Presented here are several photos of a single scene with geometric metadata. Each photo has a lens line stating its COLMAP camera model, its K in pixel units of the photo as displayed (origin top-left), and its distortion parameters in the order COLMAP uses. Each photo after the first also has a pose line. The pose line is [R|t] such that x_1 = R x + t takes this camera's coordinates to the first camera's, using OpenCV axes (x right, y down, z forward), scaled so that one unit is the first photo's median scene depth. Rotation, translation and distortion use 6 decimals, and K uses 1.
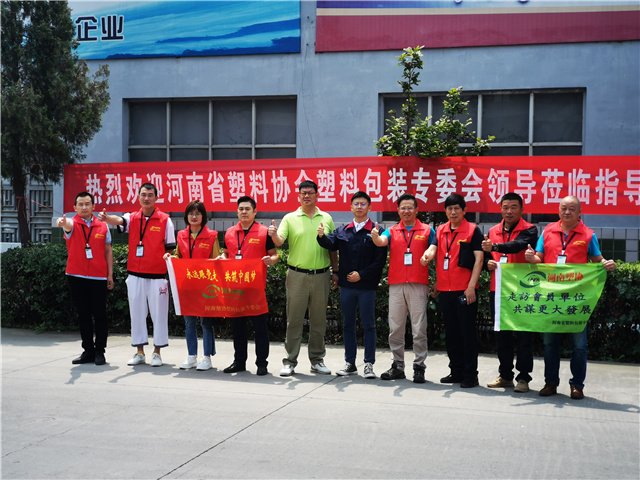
lens RADIAL K [[989.9, 0, 320.9], [0, 989.9, 240.0], [0, 0, 1]] dist [0.107263, 0.000000]
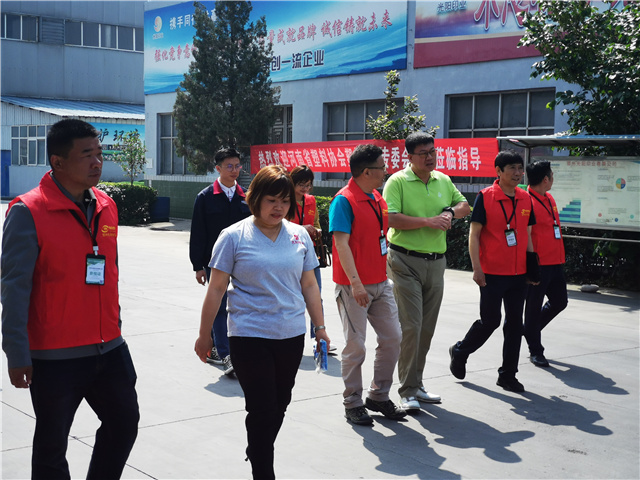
lens RADIAL K [[989.9, 0, 319.2], [0, 989.9, 241.0], [0, 0, 1]] dist [0.107263, 0.000000]
pose [[0.825887, 0.046507, -0.561915, 0.872728], [-0.033025, 0.998872, 0.034132, 0.027308], [0.562868, -0.009632, 0.826490, -0.370972]]
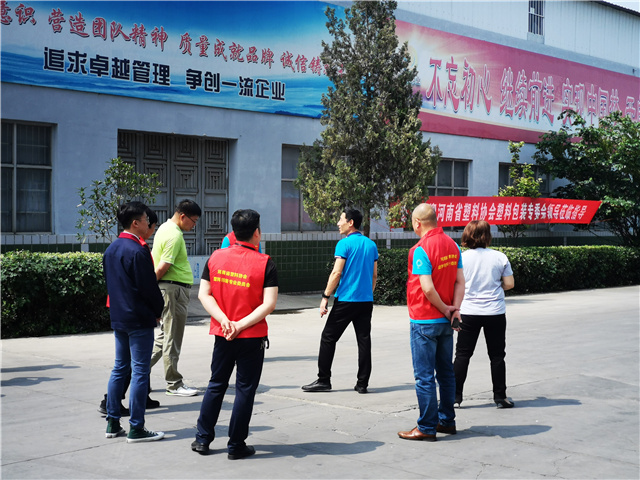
lens RADIAL K [[989.9, 0, 318.0], [0, 989.9, 238.5], [0, 0, 1]] dist [0.107263, 0.000000]
pose [[0.433000, -0.023469, 0.901088, -1.779382], [0.036048, 0.999312, 0.008706, -0.031956], [-0.900673, 0.028713, 0.433548, 0.491387]]
